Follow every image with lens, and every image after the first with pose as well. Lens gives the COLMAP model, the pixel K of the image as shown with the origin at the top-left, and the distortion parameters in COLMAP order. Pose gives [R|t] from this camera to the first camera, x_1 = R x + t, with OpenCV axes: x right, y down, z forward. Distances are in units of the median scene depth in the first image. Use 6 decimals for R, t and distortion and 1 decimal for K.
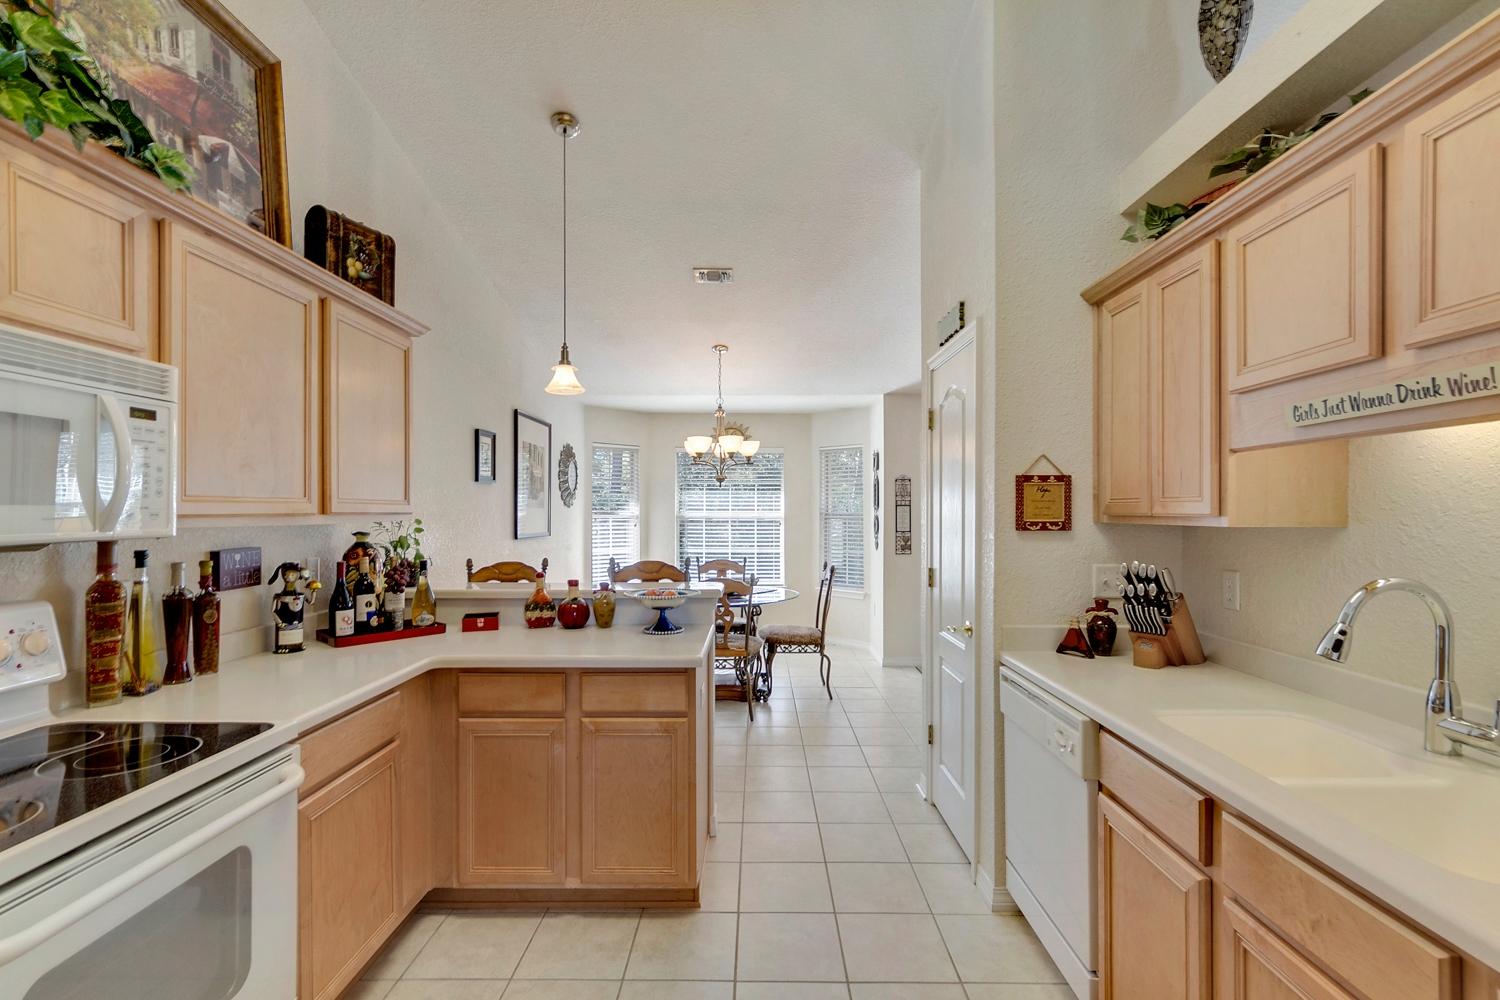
lens RADIAL K [[694.4, 0, 755.3], [0, 694.4, 529.8], [0, 0, 1]] dist [0.000870, -0.000708]
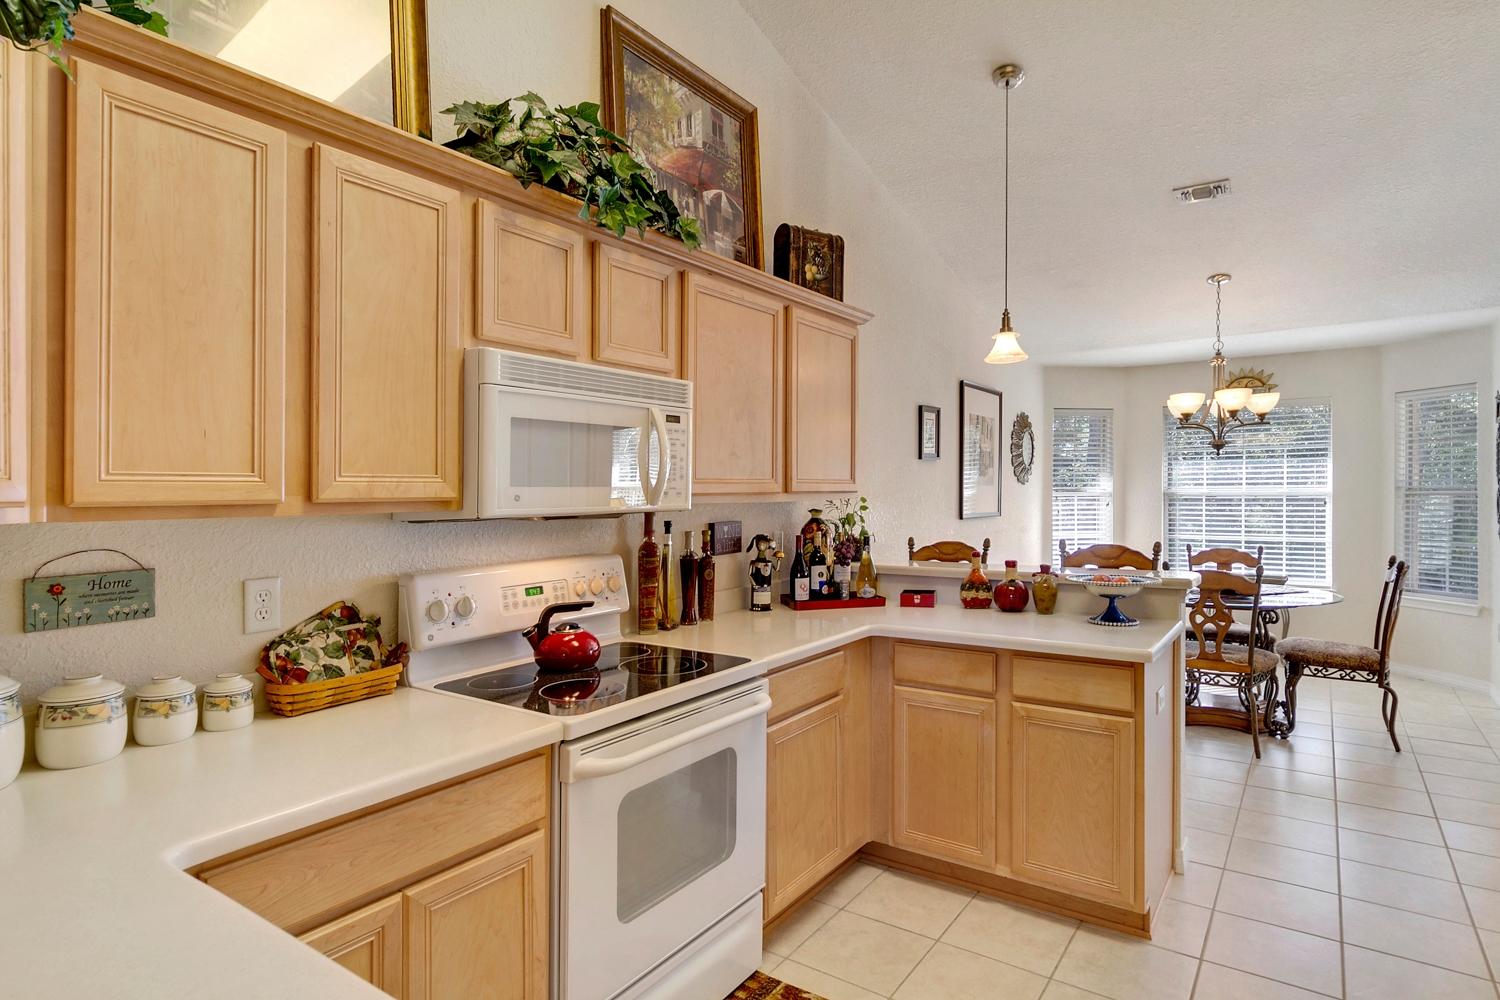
lens RADIAL K [[808.5, 0, 734.0], [0, 808.5, 506.7], [0, 0, 1]] dist [0.004488, 0.000710]
pose [[0.812909, 0.002511, -0.582385, 0.085455], [-0.005728, 0.999977, -0.003683, 0.006029], [0.582362, 0.006330, 0.812905, -0.134816]]
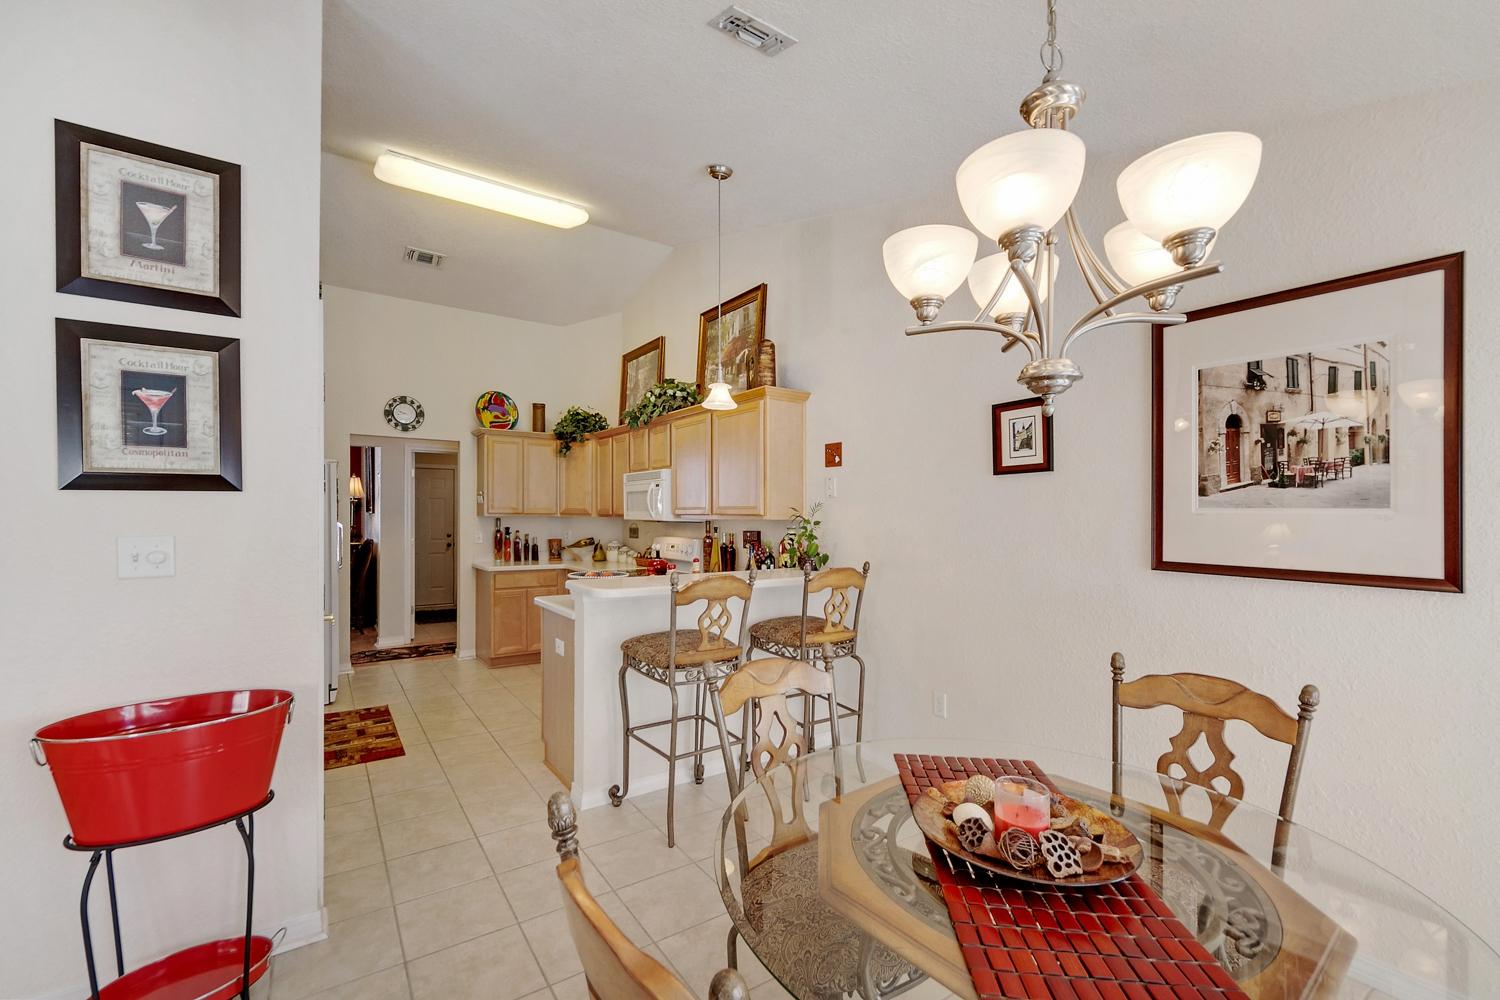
lens RADIAL K [[629.2, 0, 747.1], [0, 629.2, 494.4], [0, 0, 1]] dist [0.001521, -0.000559]
pose [[-0.824137, -0.014510, -0.566205, 0.350861], [-0.014619, 0.999884, -0.004345, -0.071349], [0.566202, 0.004697, -0.824253, 2.447160]]
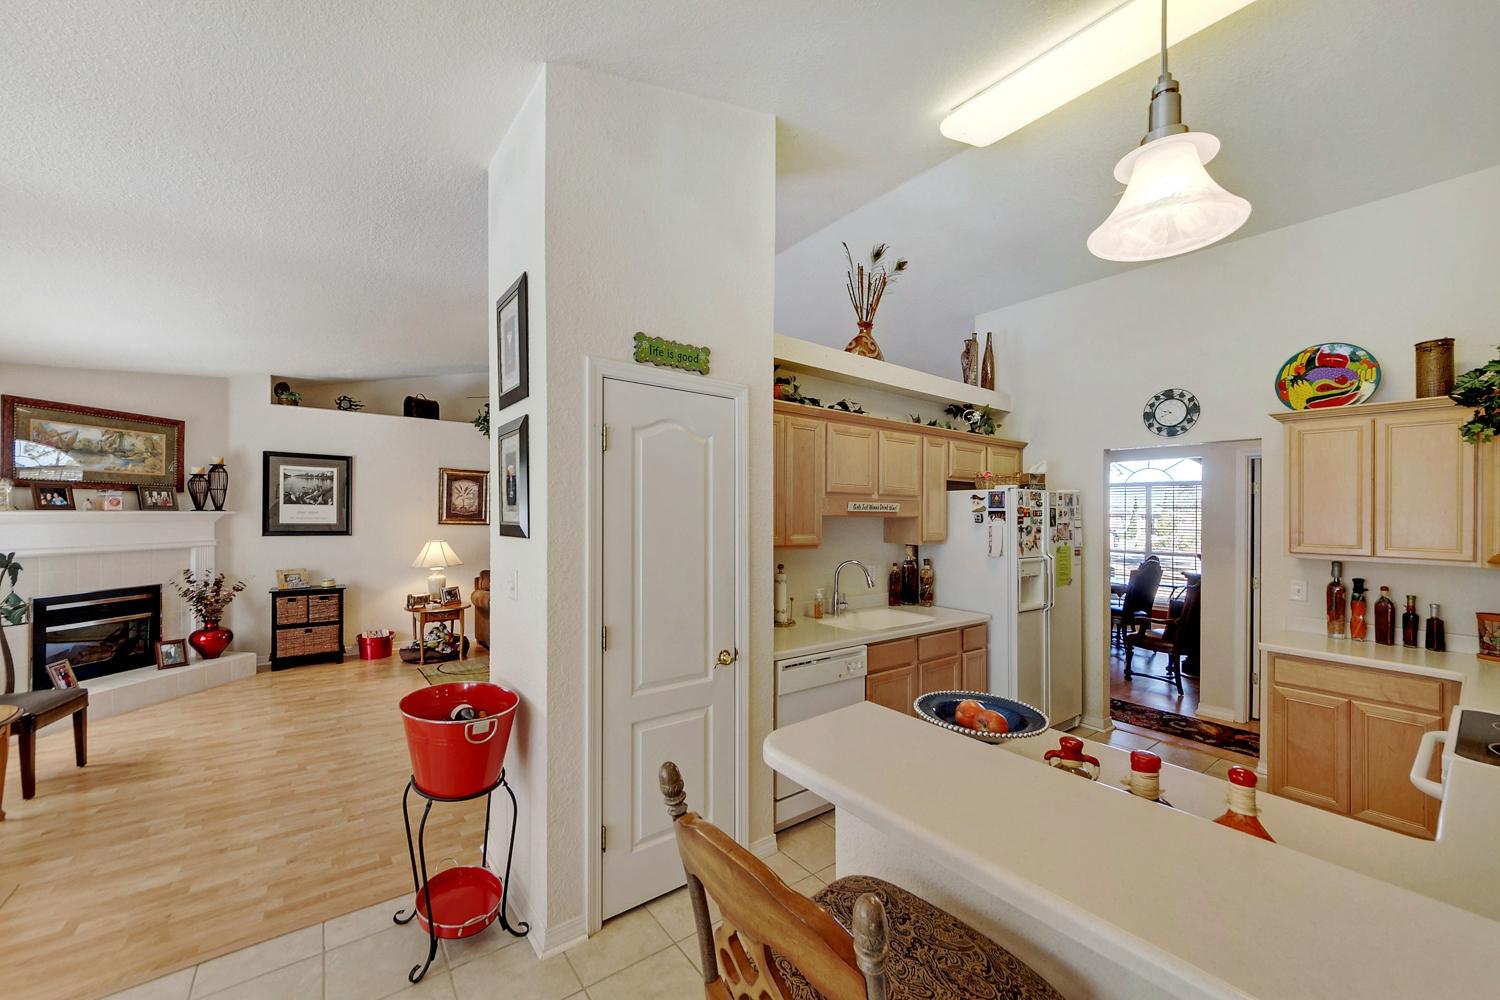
lens RADIAL K [[575.7, 0, 740.6], [0, 575.7, 498.2], [0, 0, 1]] dist [-0.009142, 0.004372]
pose [[-0.590901, 0.016587, 0.806573, -0.517142], [0.011206, 0.999861, -0.012353, -0.117851], [-0.806666, 0.001739, -0.591005, 1.703671]]
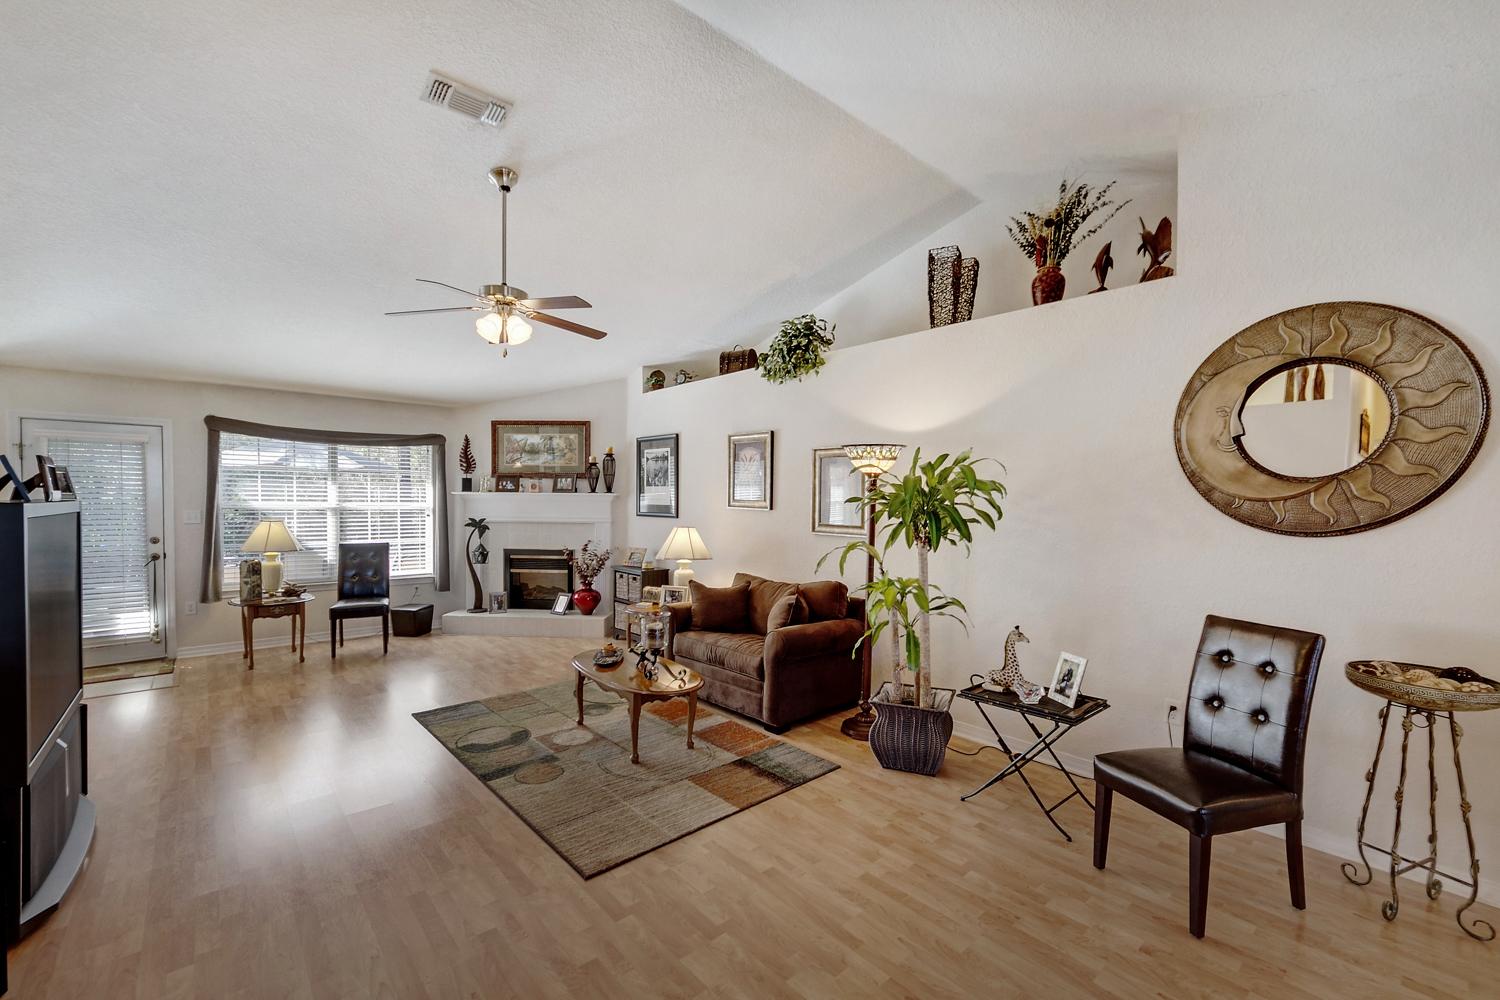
lens RADIAL K [[629.2, 0, 757.5], [0, 629.2, 511.8], [0, 0, 1]] dist [0.001521, -0.000559]
pose [[0.739663, -0.004206, 0.672964, 1.038141], [0.008250, 0.999962, -0.002817, -0.018809], [-0.672927, 0.007635, 0.739670, -0.563977]]
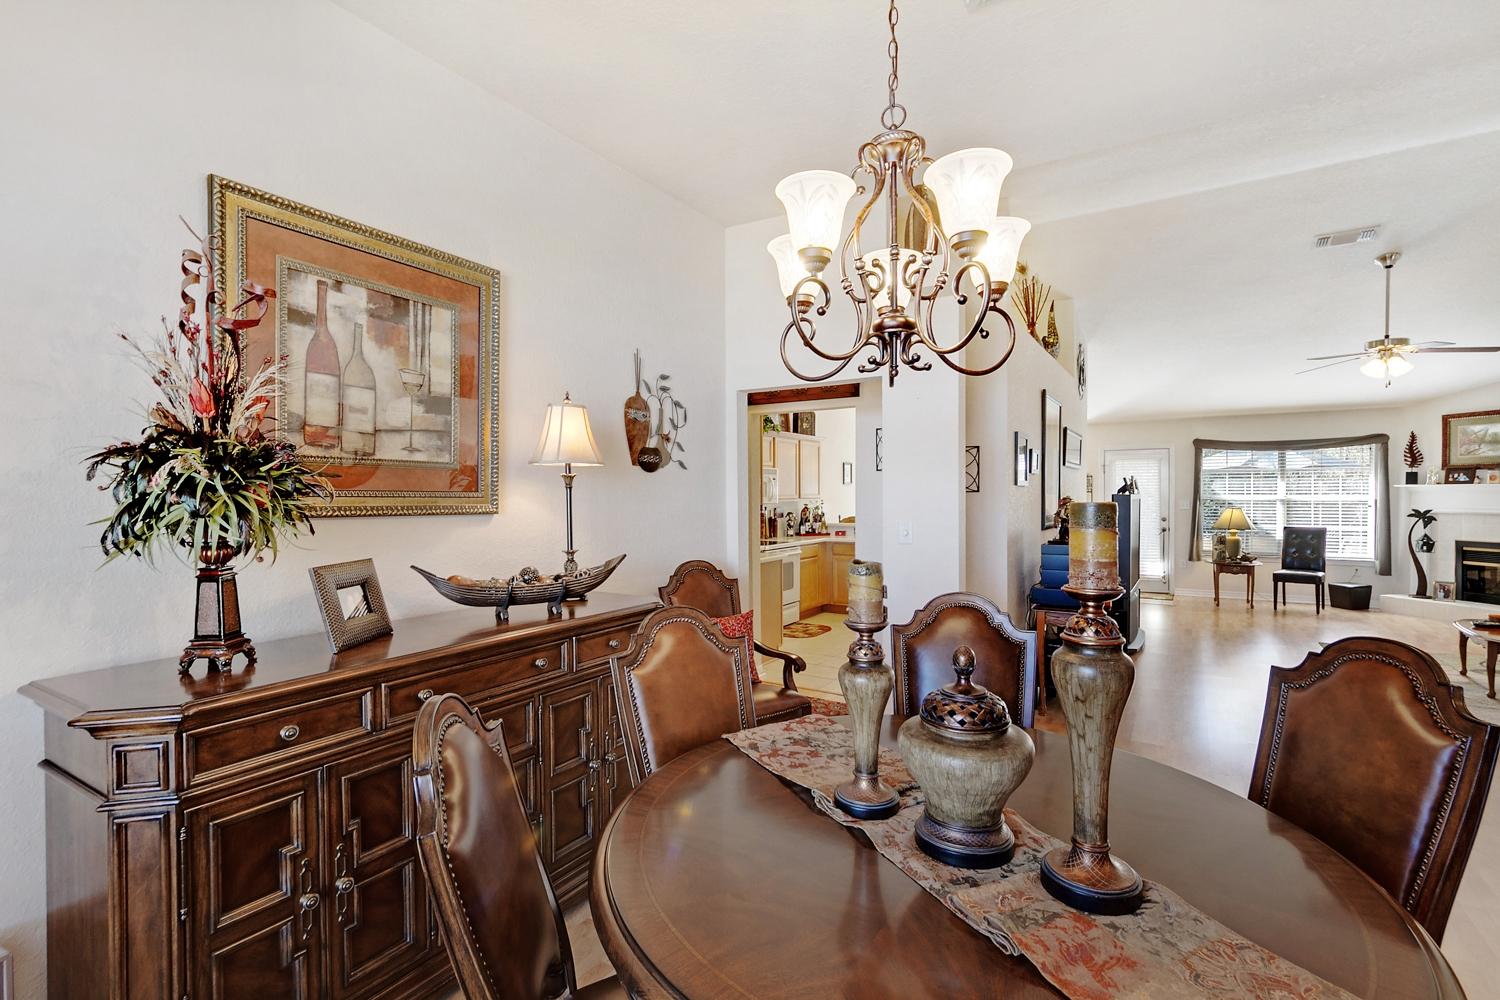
lens RADIAL K [[694.4, 0, 744.6], [0, 694.4, 505.2], [0, 0, 1]] dist [0.000870, -0.000708]
pose [[0.850706, 0.008937, -0.525566, 1.004122], [-0.014322, 0.999878, -0.006180, 0.039237], [0.525447, 0.012784, 0.850730, -2.154847]]
